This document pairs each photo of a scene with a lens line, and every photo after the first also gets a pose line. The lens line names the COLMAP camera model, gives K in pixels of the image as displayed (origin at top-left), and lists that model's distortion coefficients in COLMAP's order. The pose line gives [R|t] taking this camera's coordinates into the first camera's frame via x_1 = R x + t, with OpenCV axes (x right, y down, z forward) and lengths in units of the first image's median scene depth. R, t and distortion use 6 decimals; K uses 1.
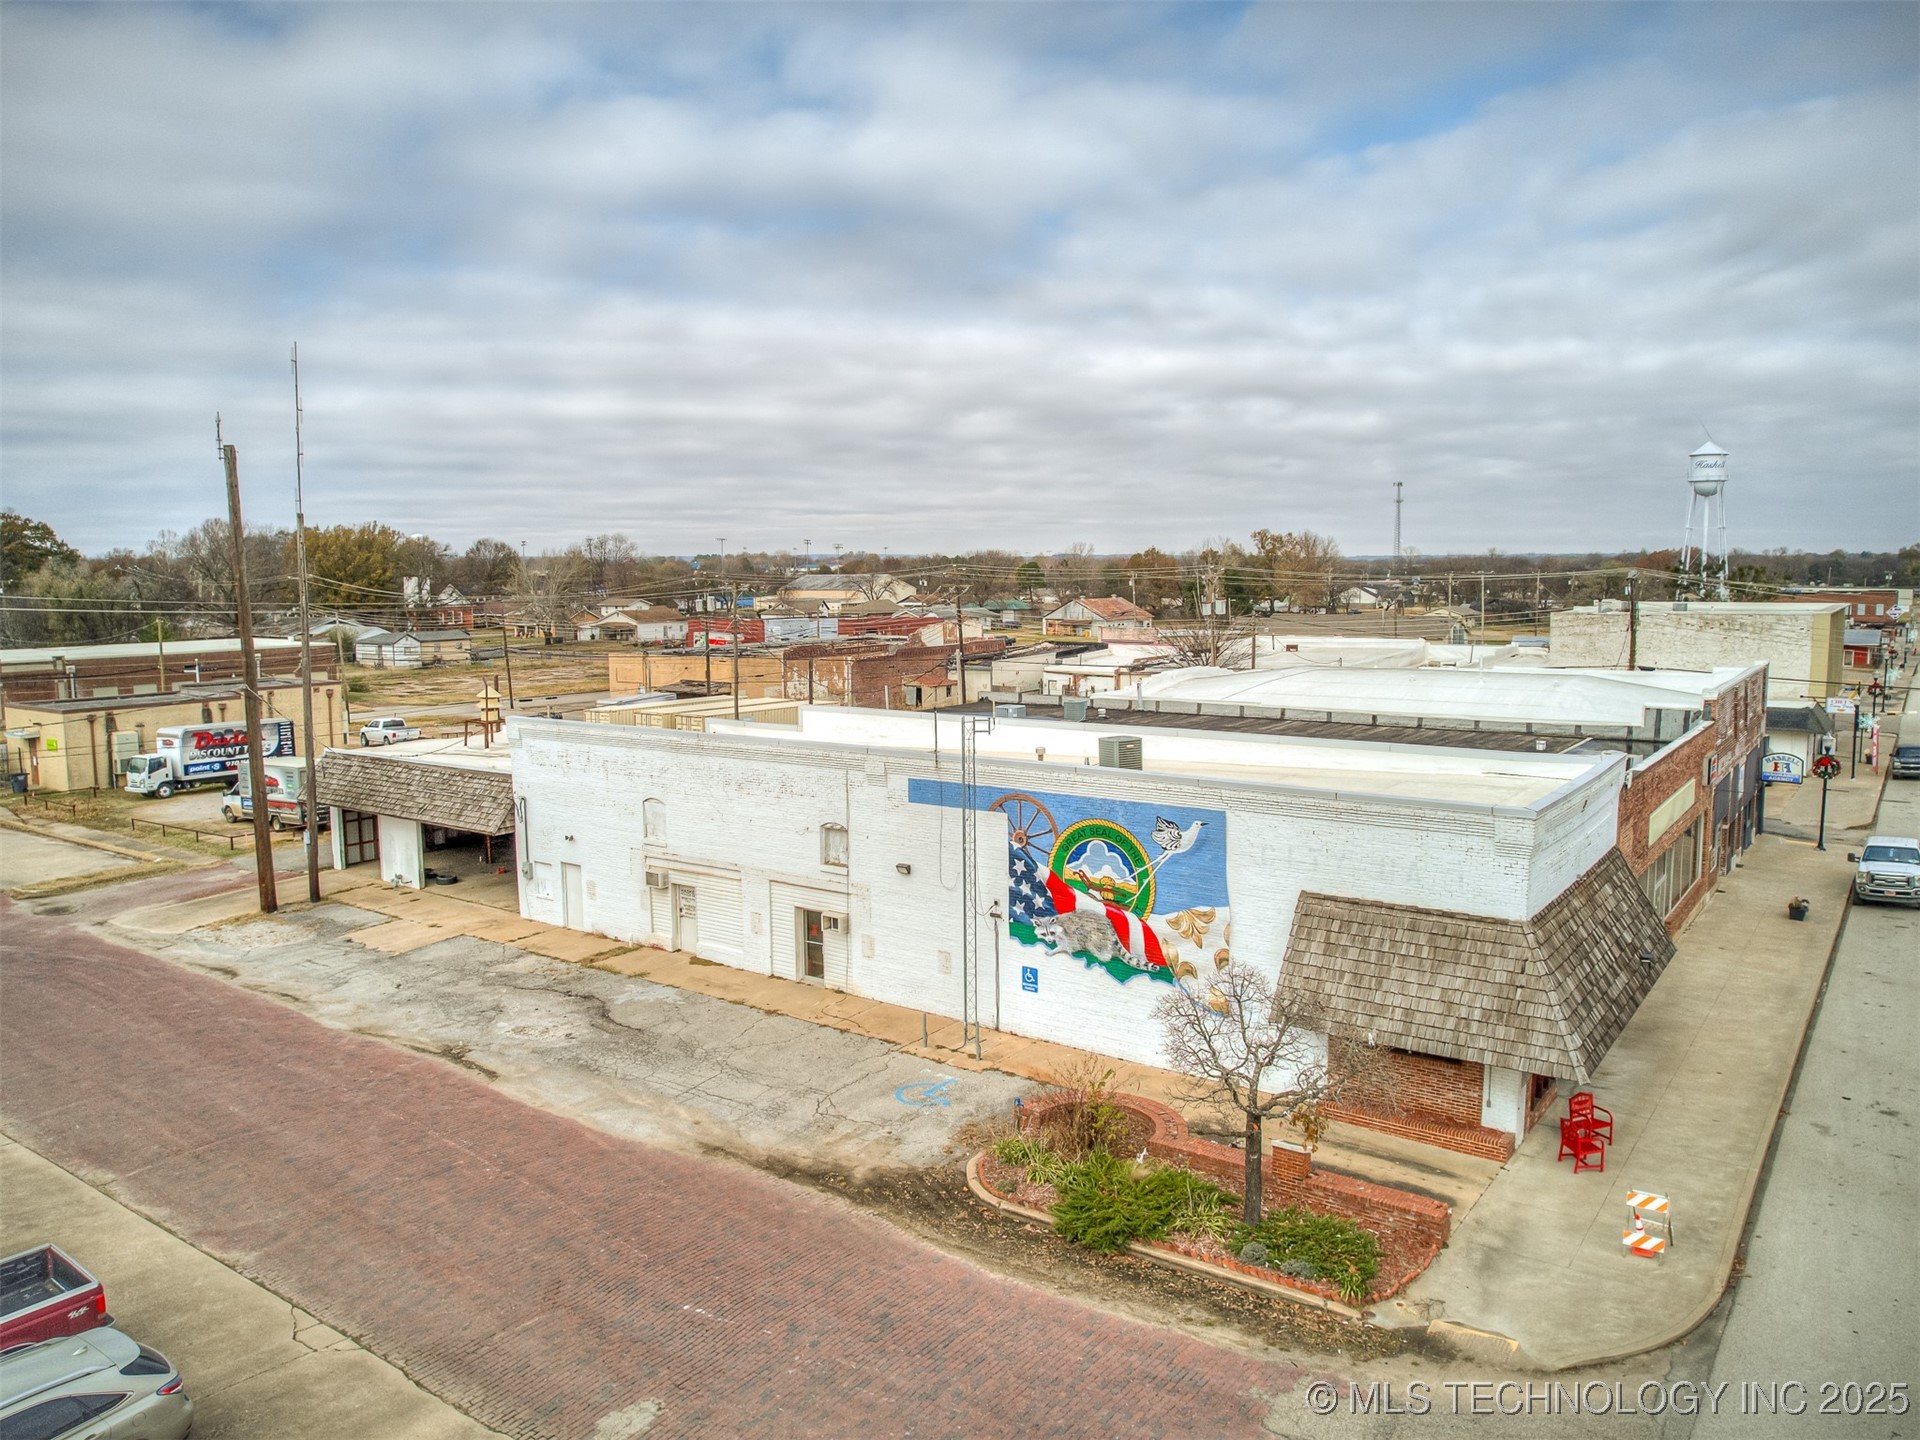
lens RADIAL K [[1385.6, 0, 954.7], [0, 1385.6, 712.0], [0, 0, 1]] dist [-0.068727, 0.050325]
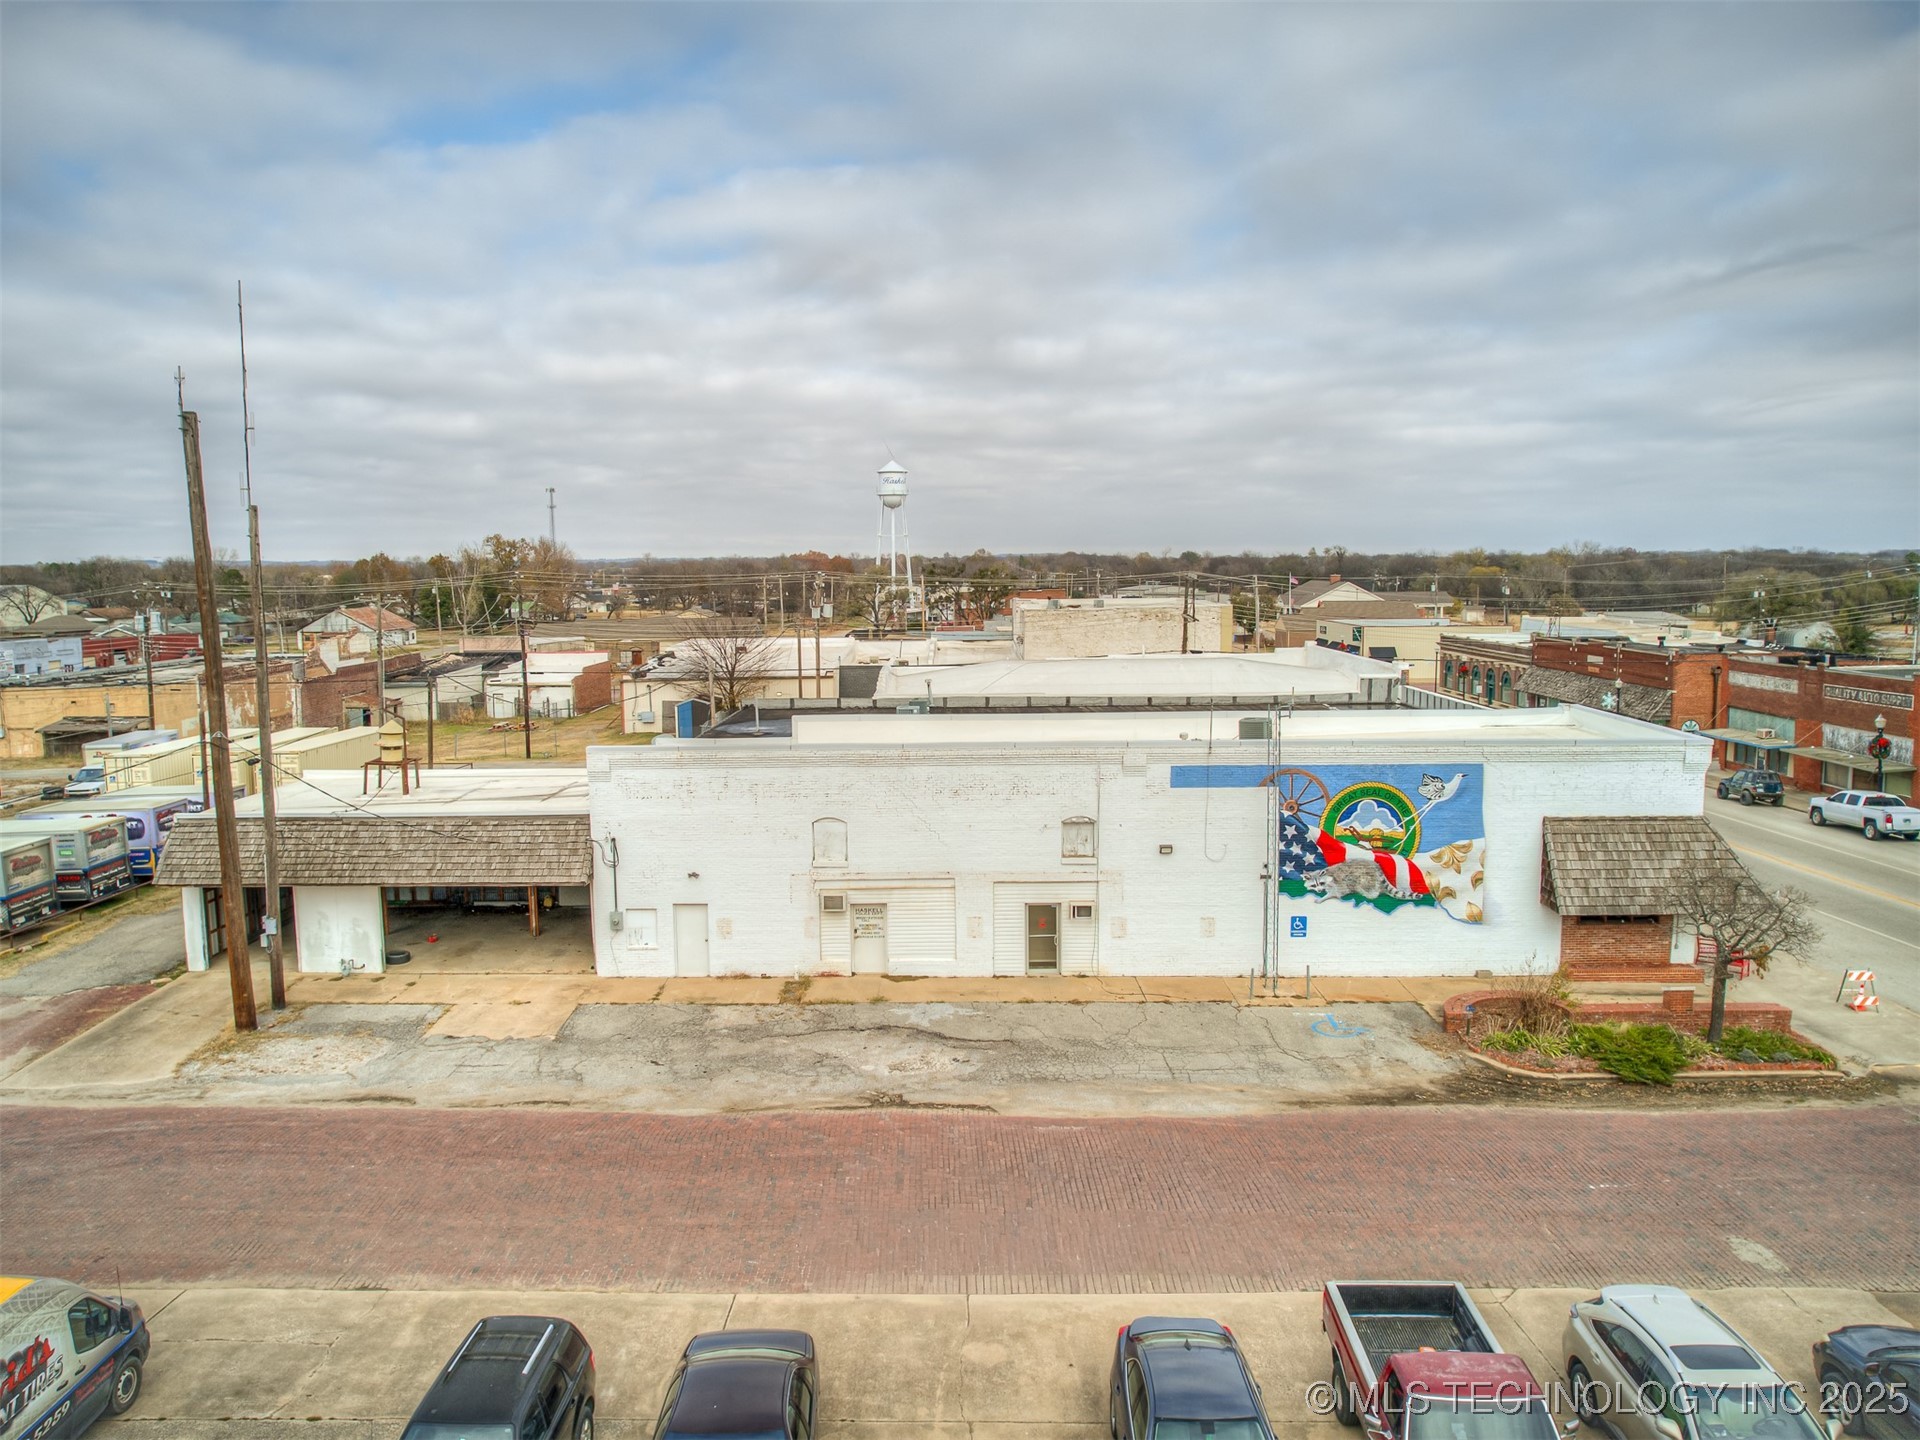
lens RADIAL K [[1385.6, 0, 941.4], [0, 1385.6, 724.2], [0, 0, 1]] dist [-0.068727, 0.050325]
pose [[0.816368, -0.064780, 0.573888, -0.852141], [0.061849, 0.997781, 0.024647, -0.024731], [-0.574211, 0.015374, 0.818563, 0.217747]]
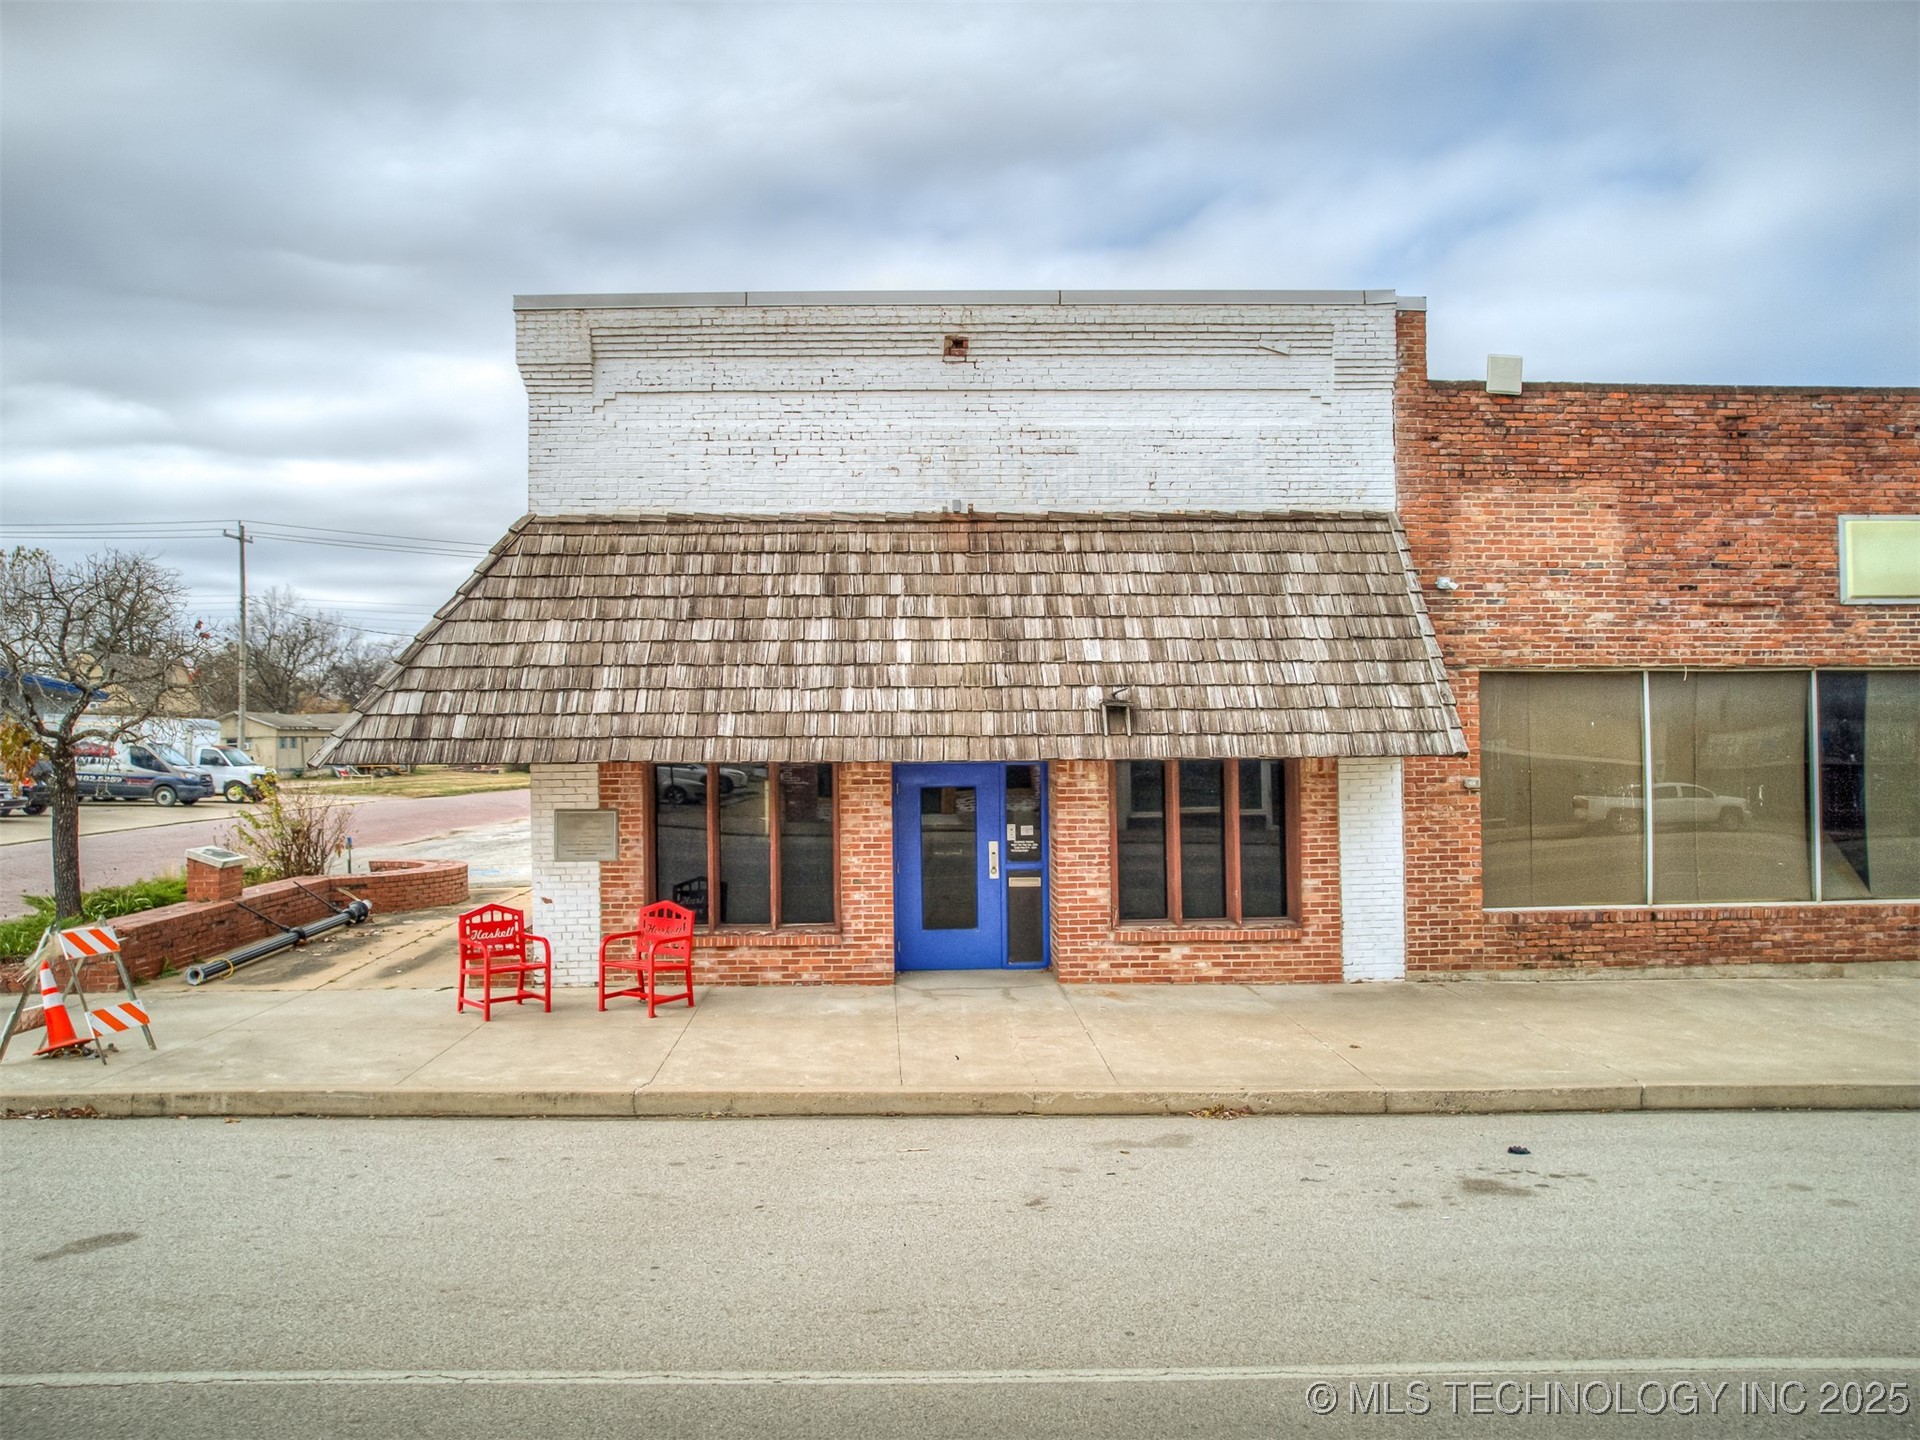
lens RADIAL K [[1385.6, 0, 958.6], [0, 1385.6, 716.0], [0, 0, 1]] dist [-0.068727, 0.050325]
pose [[0.624099, -0.010283, -0.781277, 0.731012], [-0.078326, 0.994053, -0.075651, 0.201474], [0.777409, 0.108408, 0.619583, 0.643474]]
